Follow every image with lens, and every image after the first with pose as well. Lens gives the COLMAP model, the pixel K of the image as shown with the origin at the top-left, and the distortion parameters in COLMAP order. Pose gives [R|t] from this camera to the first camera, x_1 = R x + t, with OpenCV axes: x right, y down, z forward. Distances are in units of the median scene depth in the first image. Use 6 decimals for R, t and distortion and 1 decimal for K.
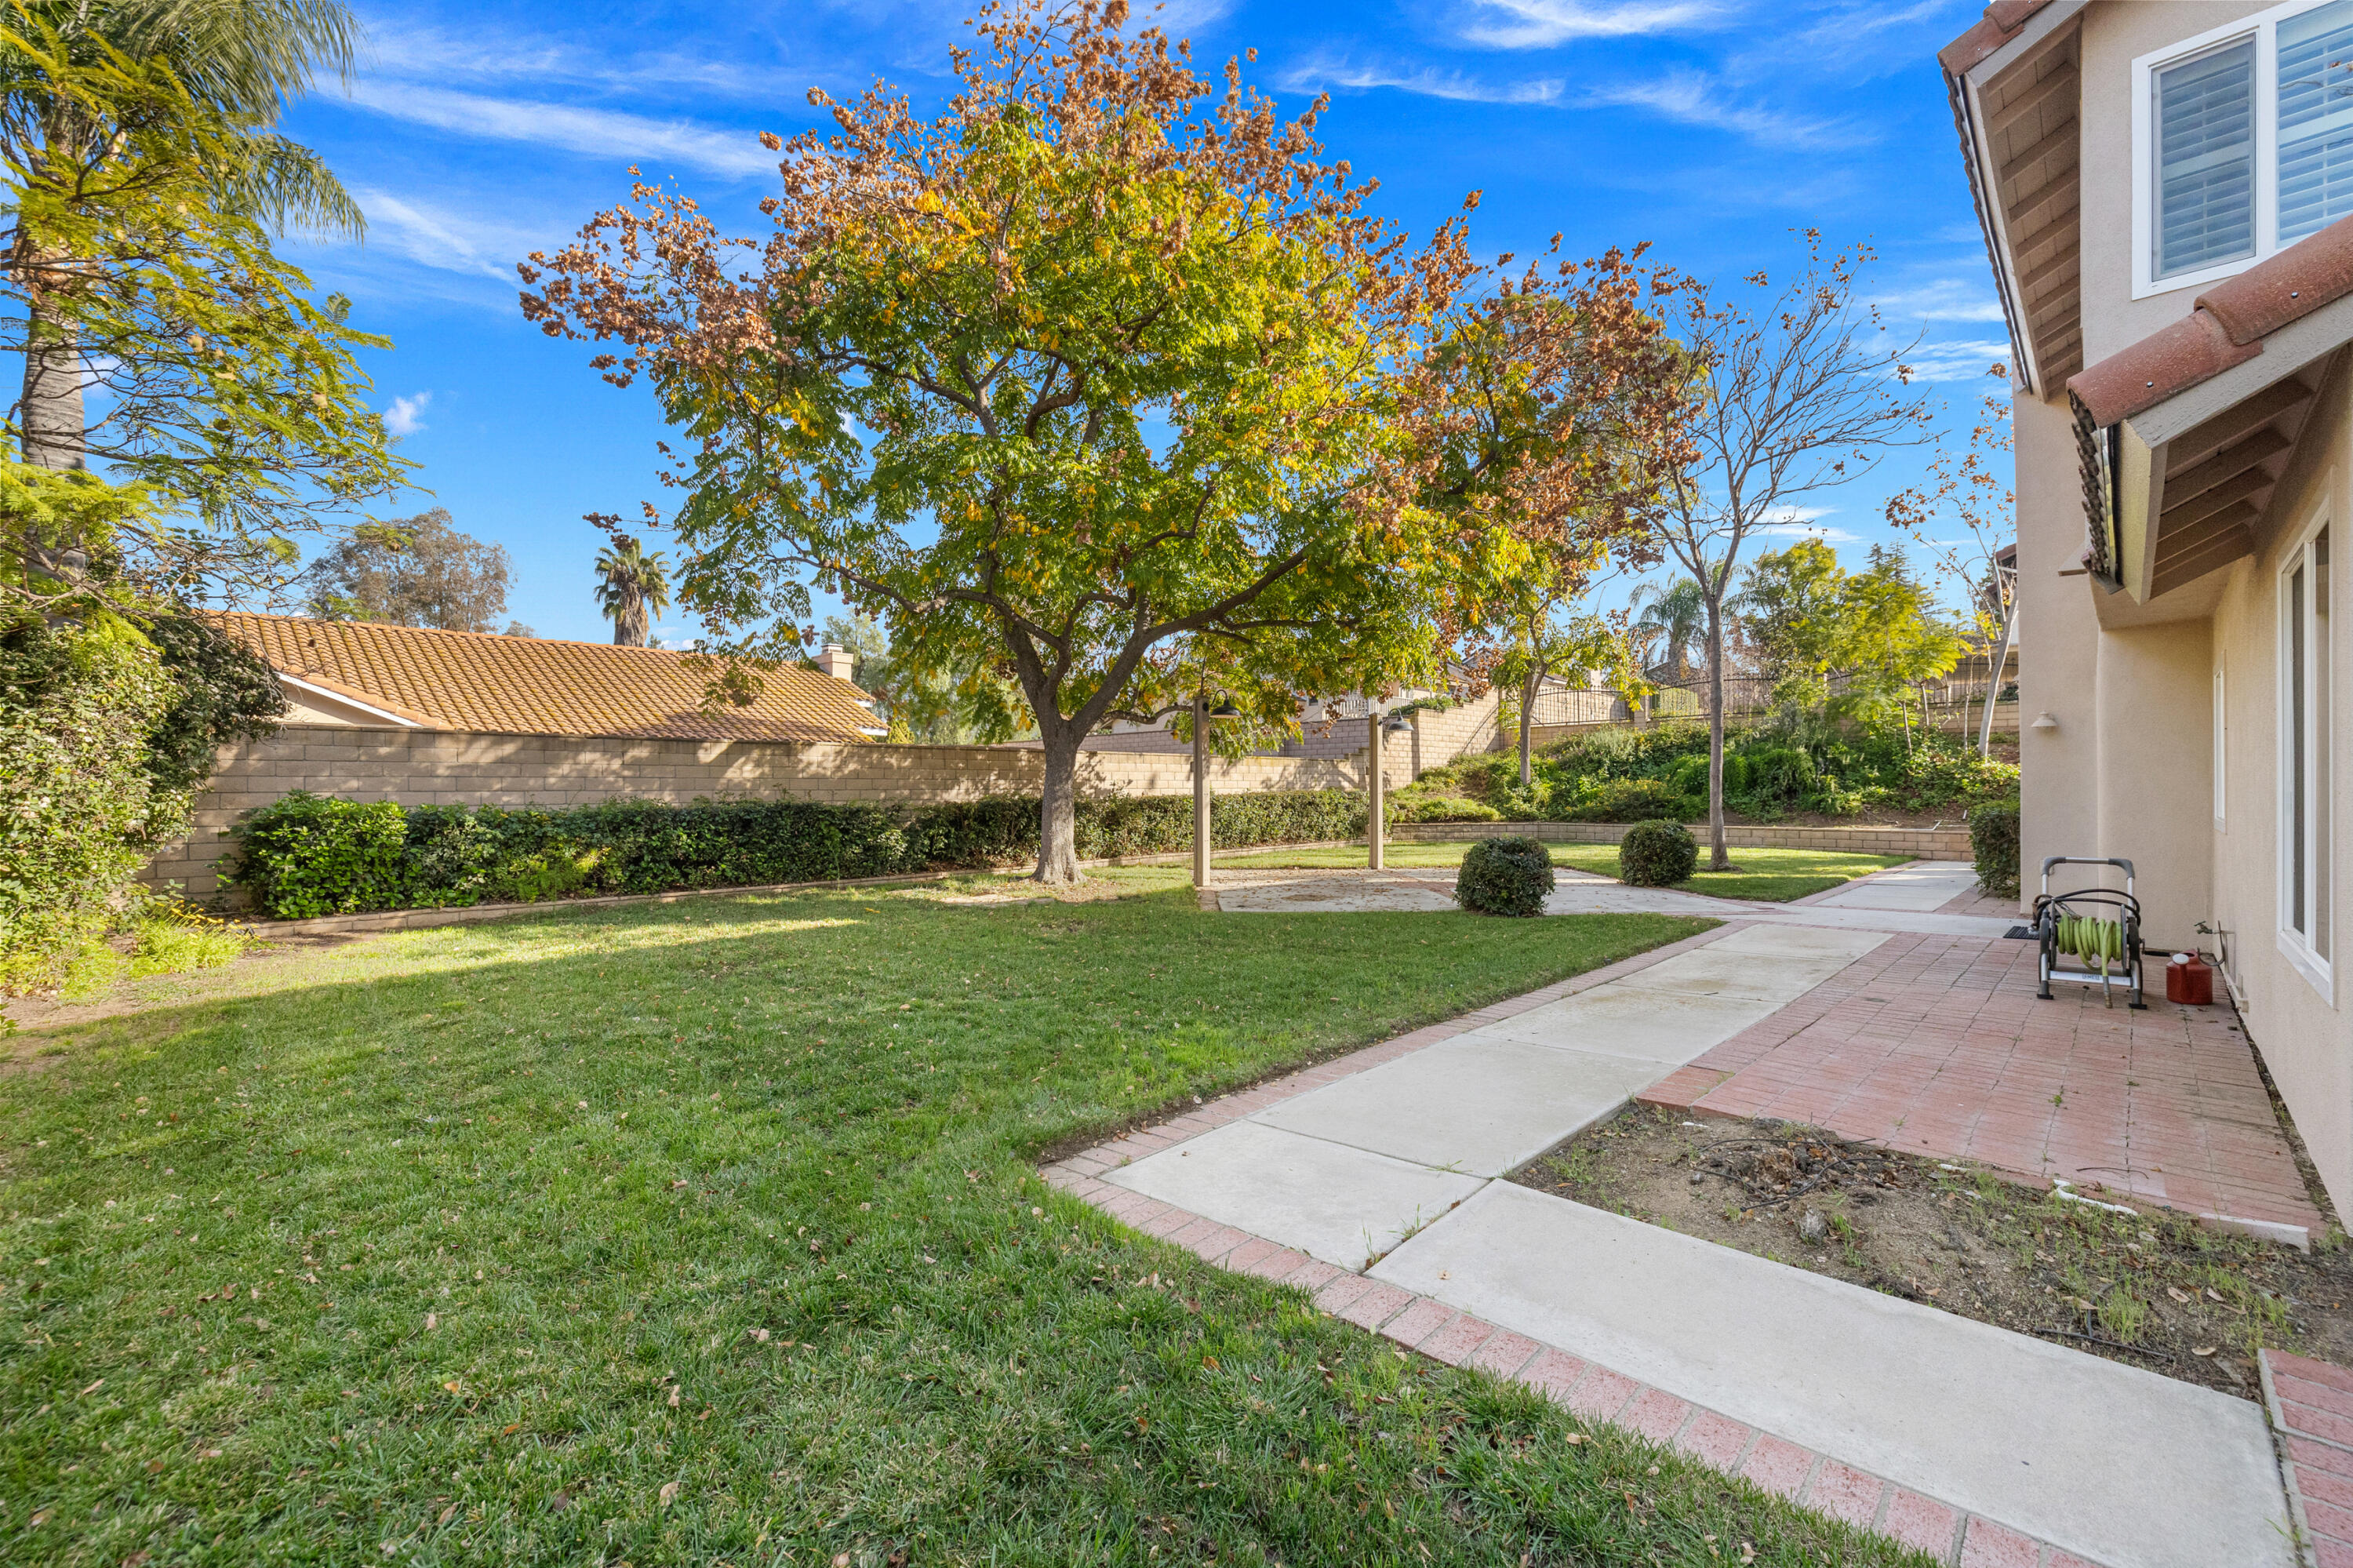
lens RADIAL K [[1019.6, 0, 1176.8], [0, 1019.6, 785.6], [0, 0, 1]] dist [-0.000326, 0.000007]
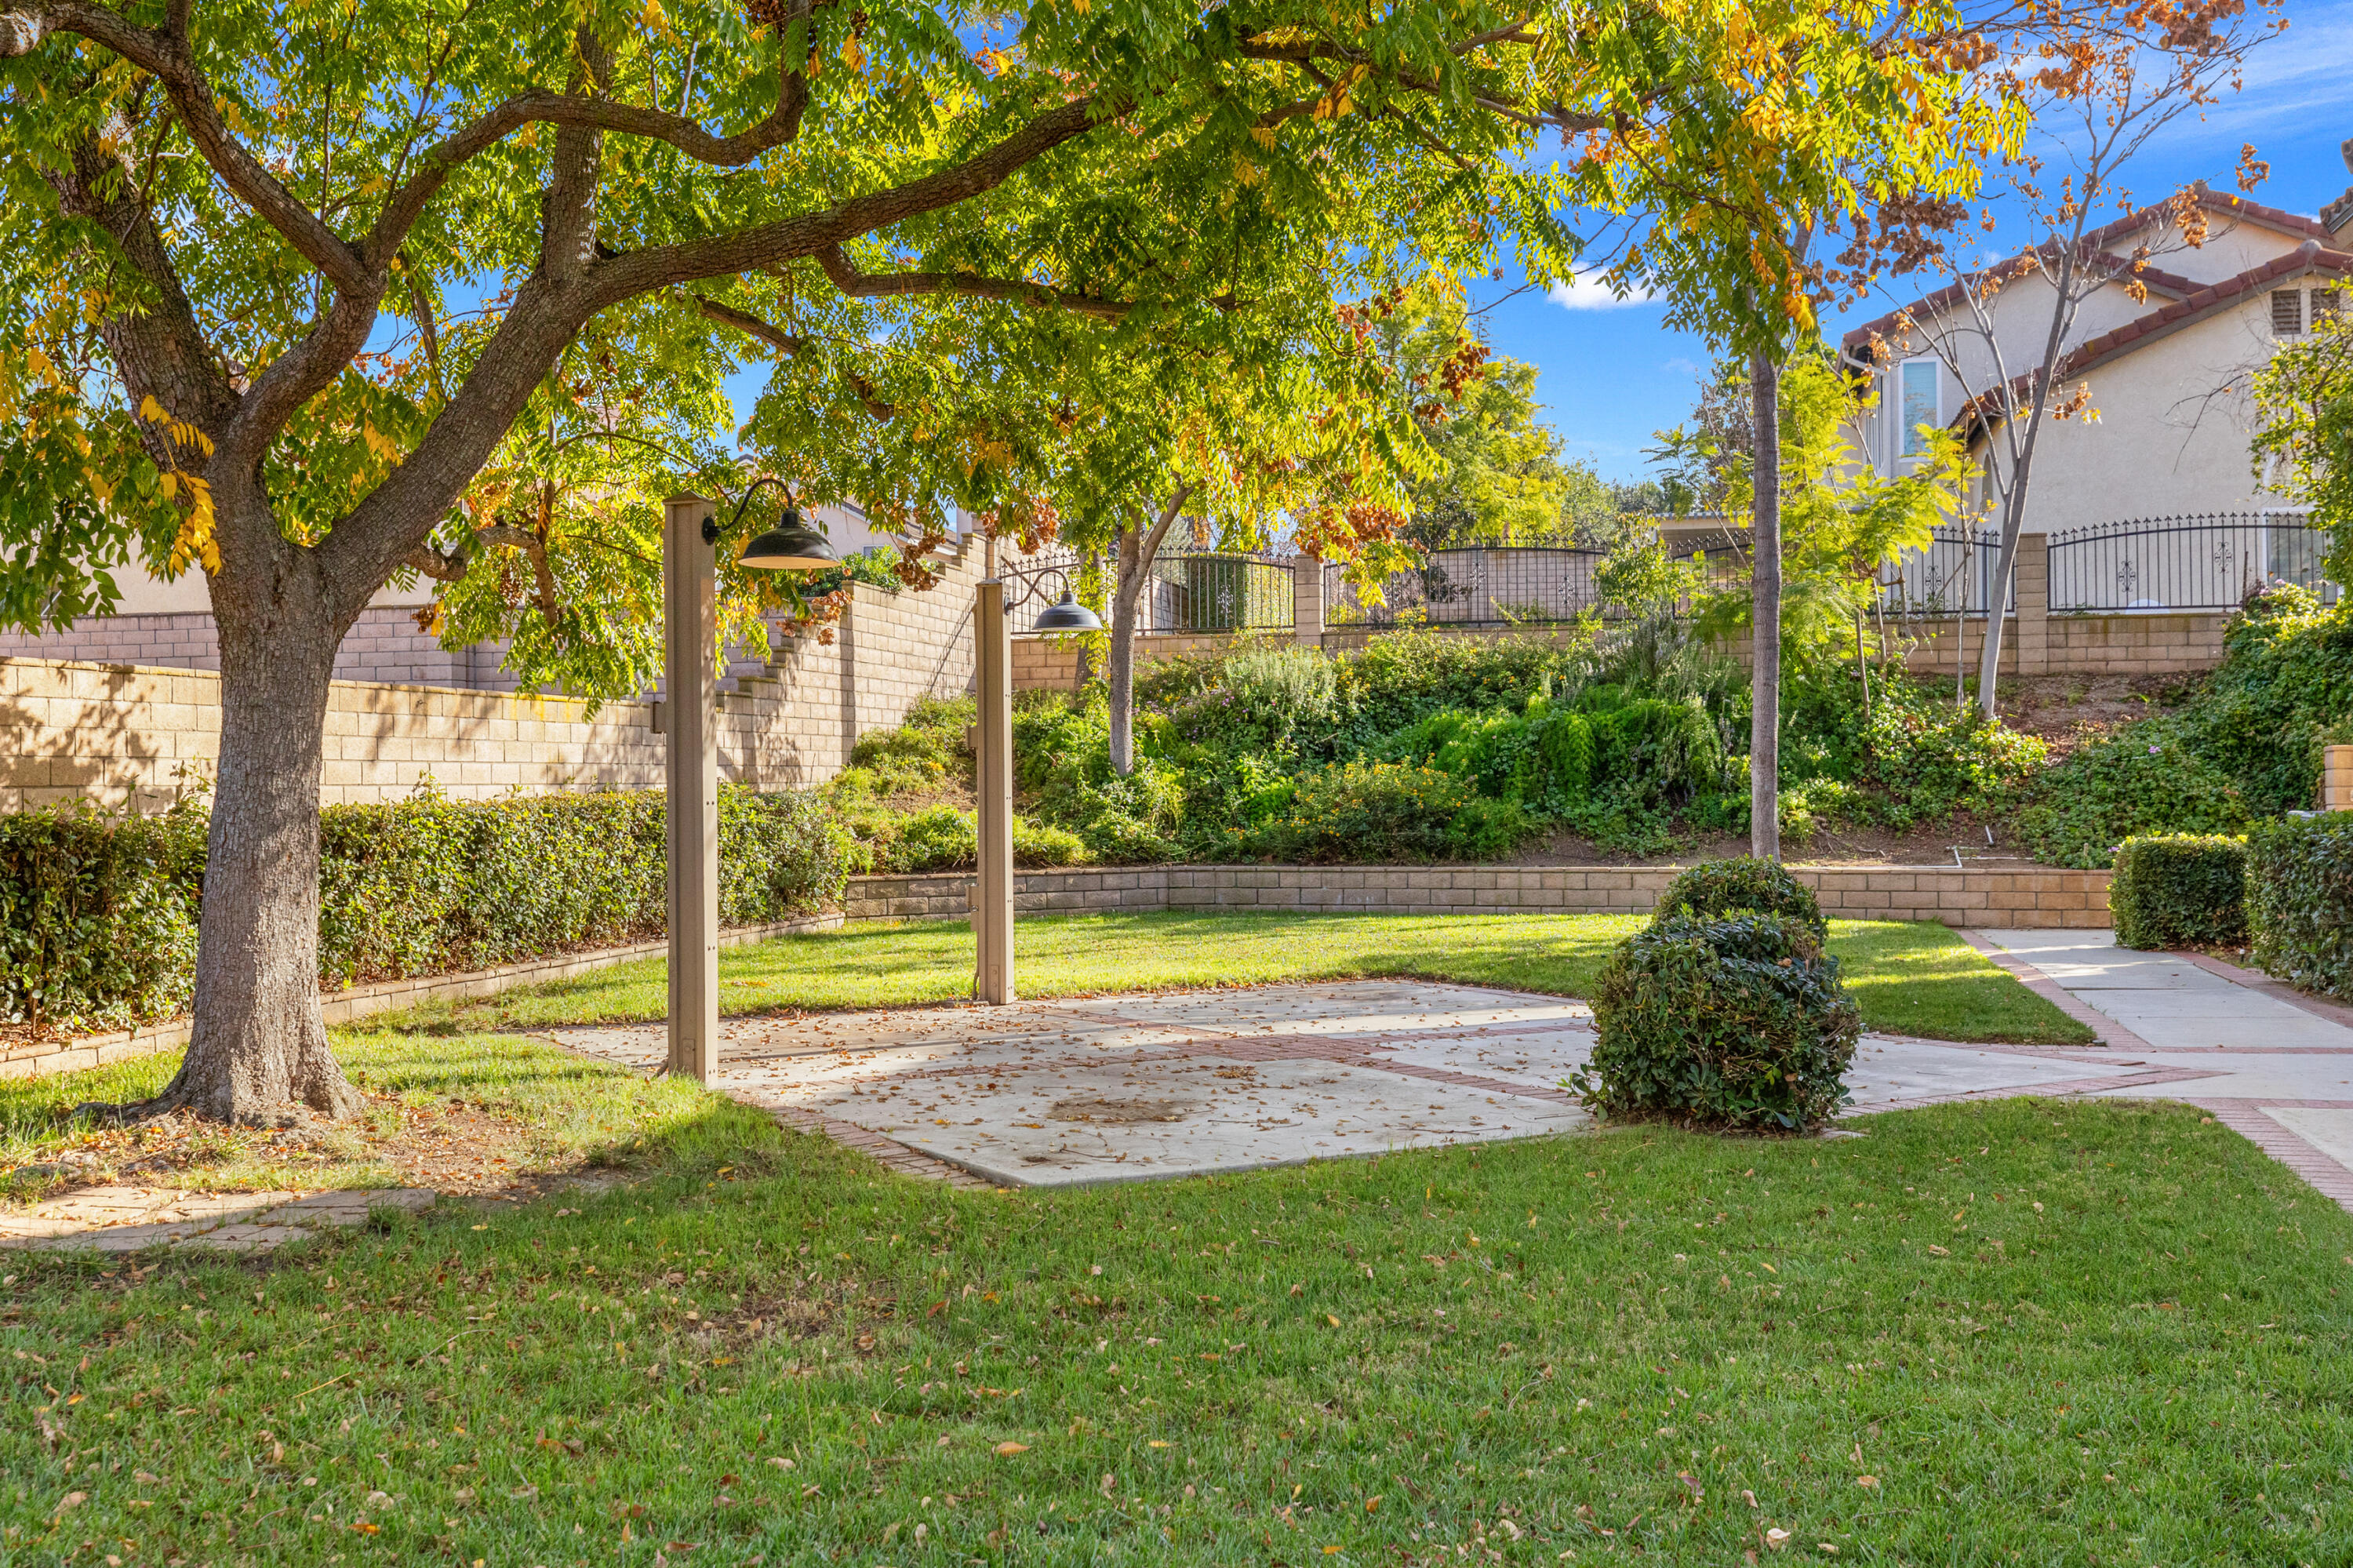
lens RADIAL K [[2341.0, 0, 1176.1], [0, 2341.0, 785.1], [0, 0, 1]] dist [0.006437, 0.000000]
pose [[0.855826, -0.001400, 0.517261, -0.147207], [0.000099, 0.999997, 0.002543, 0.000696], [-0.517263, -0.002125, 0.855824, 0.193559]]
